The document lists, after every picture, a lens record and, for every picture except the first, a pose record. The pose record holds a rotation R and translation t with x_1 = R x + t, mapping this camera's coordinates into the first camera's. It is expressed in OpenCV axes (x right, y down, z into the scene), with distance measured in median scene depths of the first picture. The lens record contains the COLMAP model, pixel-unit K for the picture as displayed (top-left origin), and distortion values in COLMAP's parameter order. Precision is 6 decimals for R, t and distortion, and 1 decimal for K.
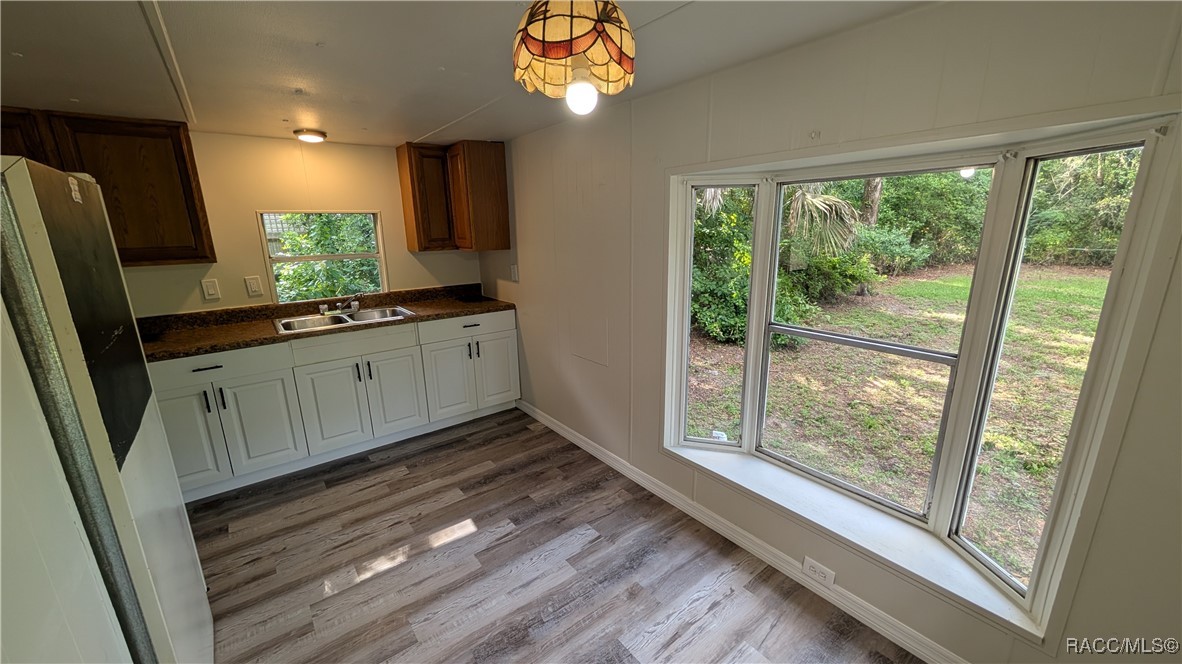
lens RADIAL K [[447.0, 0, 584.5], [0, 447.0, 334.9], [0, 0, 1]] dist [-0.000305, 0.000009]
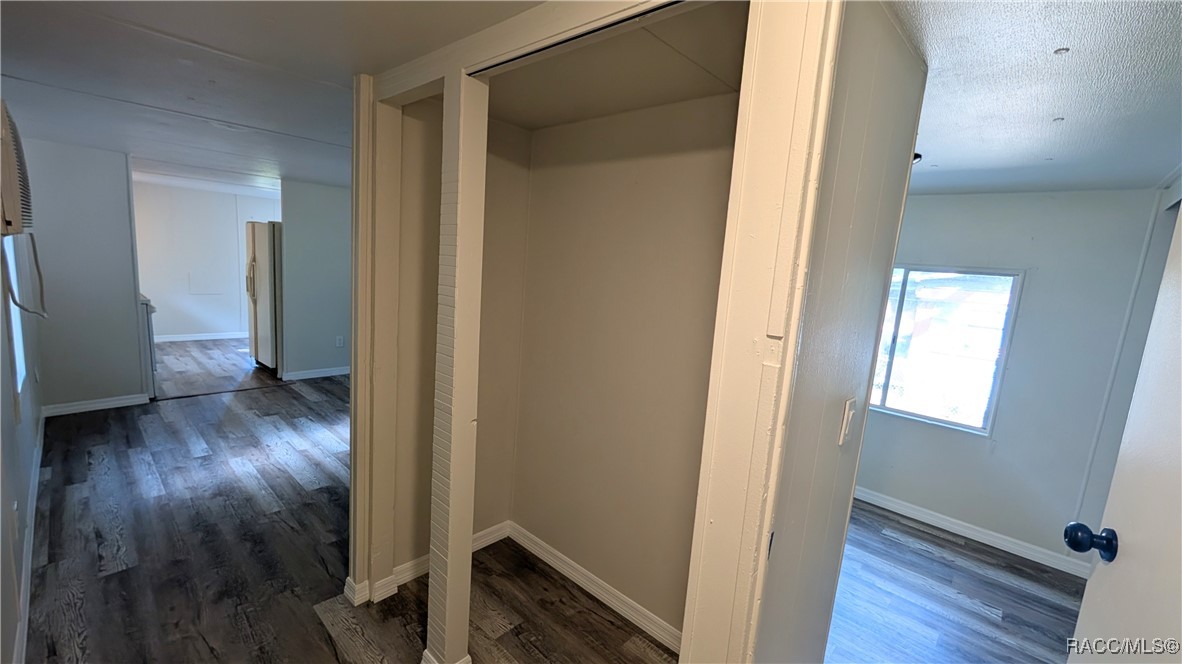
lens RADIAL K [[485.2, 0, 583.8], [0, 485.2, 336.0], [0, 0, 1]] dist [0.001460, 0.000907]
pose [[-0.155075, -0.132569, 0.978968, -2.768767], [0.175990, 0.971397, 0.159421, 0.198515], [-0.972101, 0.197010, -0.127308, -0.517060]]
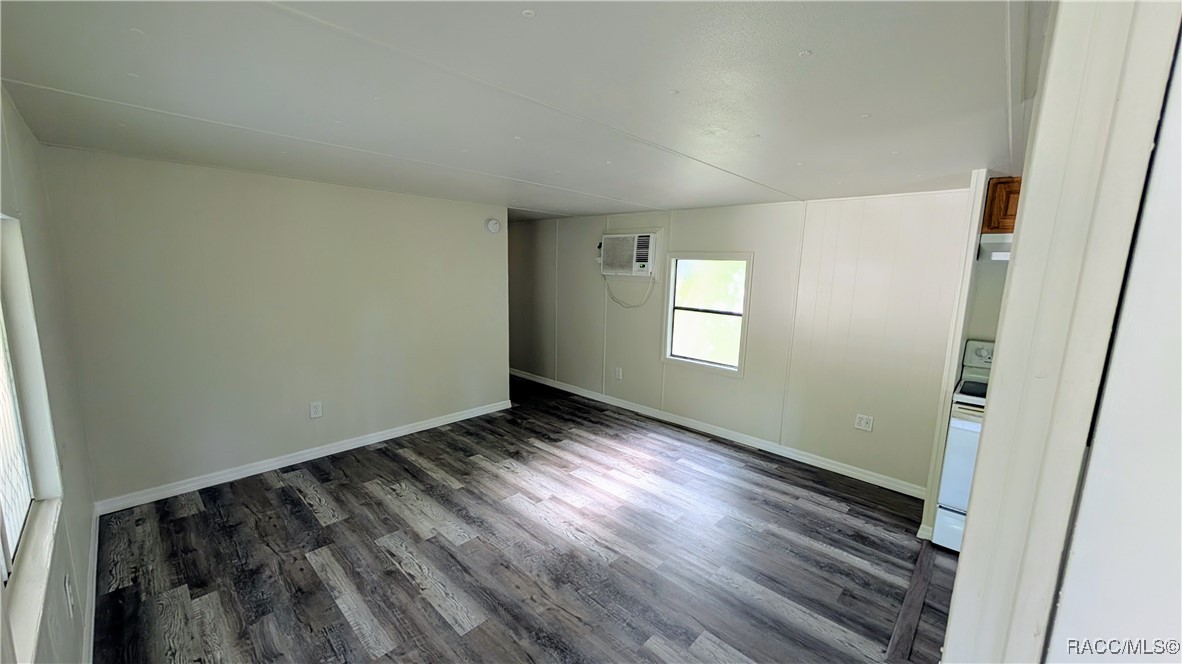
lens RADIAL K [[447.0, 0, 585.7], [0, 447.0, 336.0], [0, 0, 1]] dist [-0.000305, 0.000009]
pose [[0.149365, 0.185436, -0.971238, -0.325854], [-0.269735, 0.952644, 0.140403, 0.053623], [0.951280, 0.241006, 0.192310, -0.297035]]
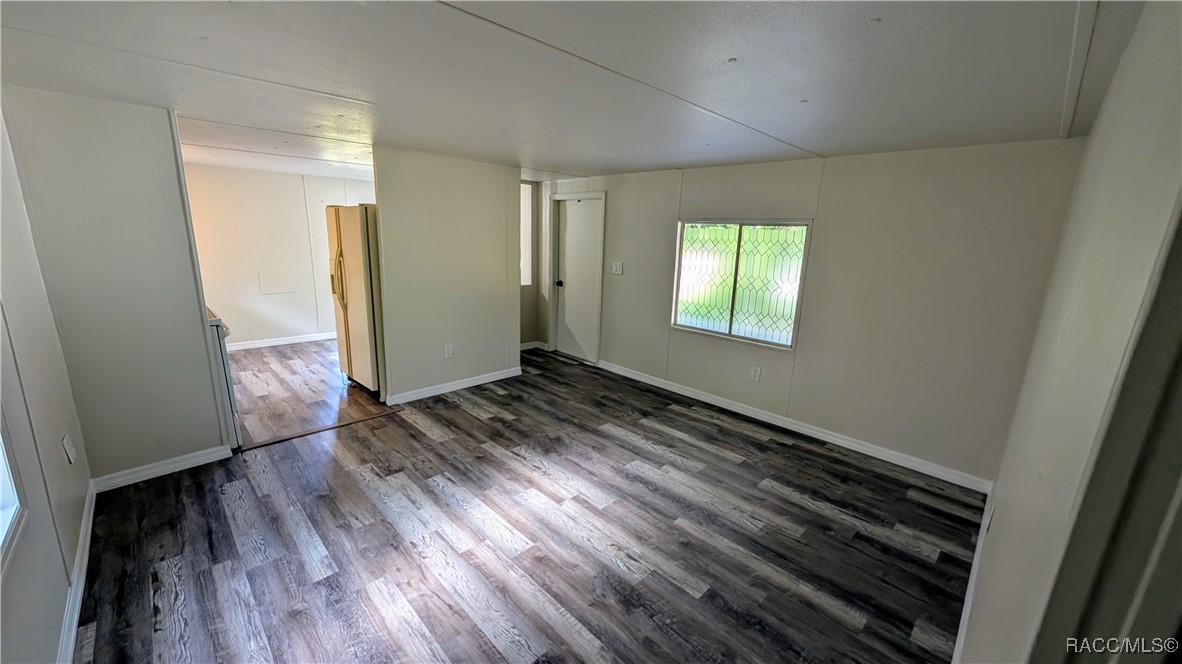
lens RADIAL K [[447.0, 0, 587.3], [0, 447.0, 337.5], [0, 0, 1]] dist [-0.000305, 0.000009]
pose [[-0.122756, -0.201319, 0.971803, -2.151965], [0.211838, 0.951326, 0.223836, 0.079400], [-0.969565, 0.233342, -0.074134, -0.136267]]
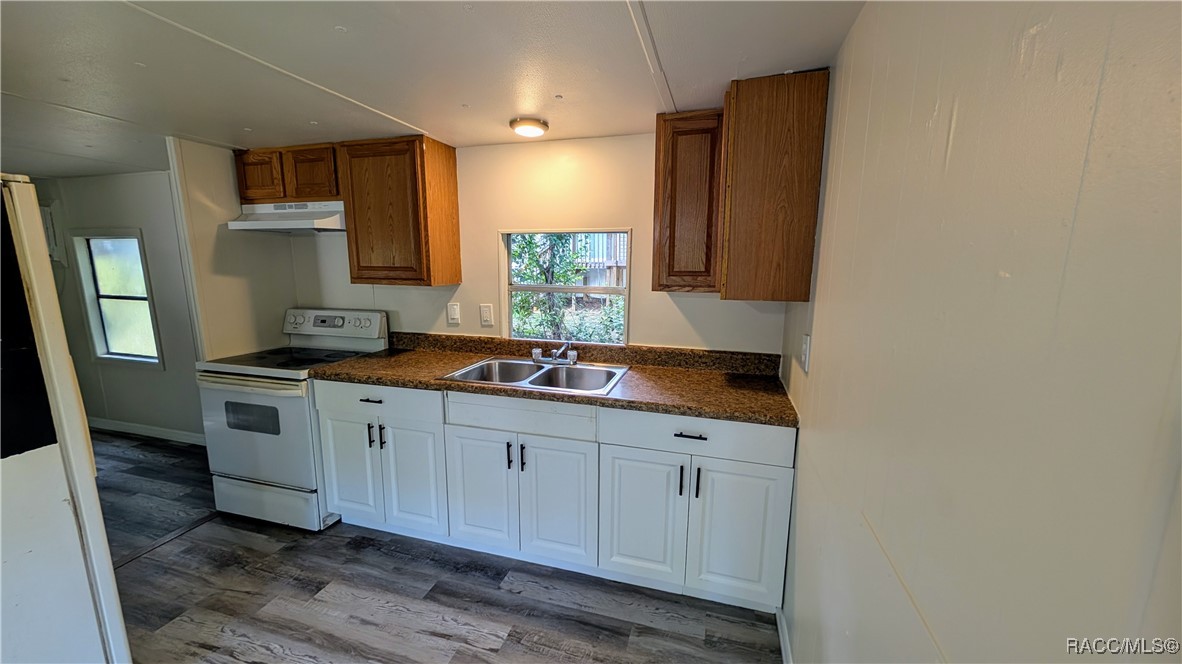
lens RADIAL K [[447.0, 0, 588.3], [0, 447.0, 336.1], [0, 0, 1]] dist [-0.000305, 0.000009]
pose [[0.585467, 0.159957, -0.794759, 0.089708], [-0.210076, 0.976790, 0.041839, -0.152564], [0.783005, 0.142464, 0.605481, 0.651408]]
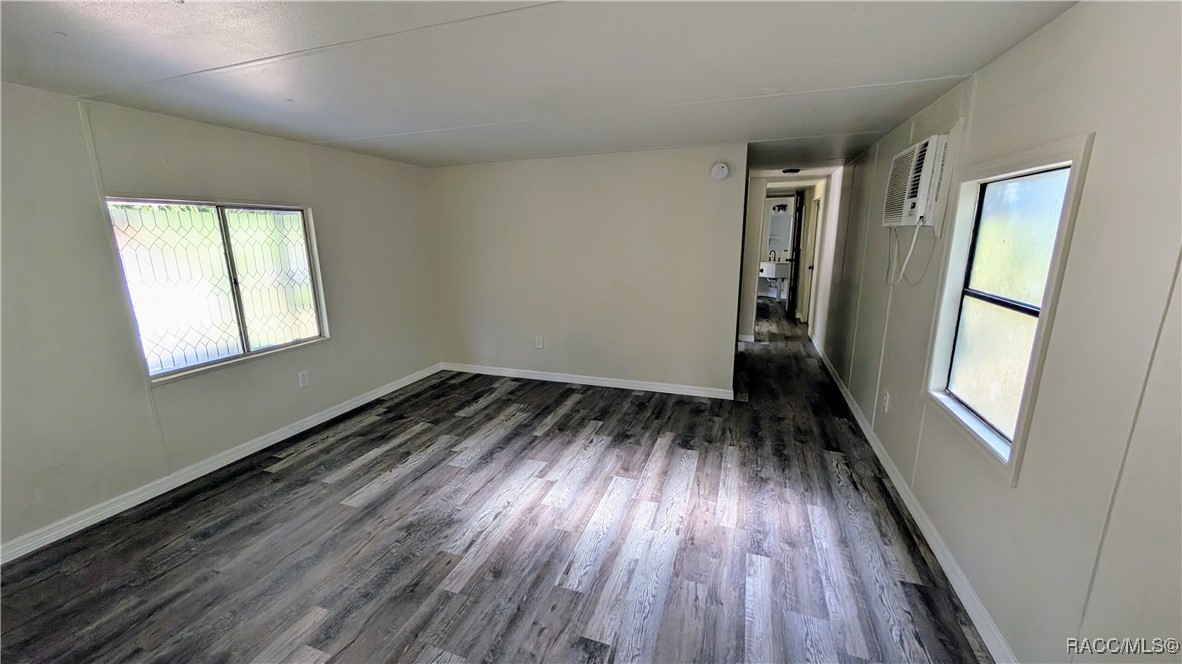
lens RADIAL K [[447.0, 0, 583.6], [0, 447.0, 335.5], [0, 0, 1]] dist [-0.000305, 0.000009]
pose [[-0.843474, 0.157303, -0.513622, -0.929933], [-0.095018, 0.897394, 0.430878, -0.099952], [0.528699, 0.412238, -0.741982, 0.543318]]
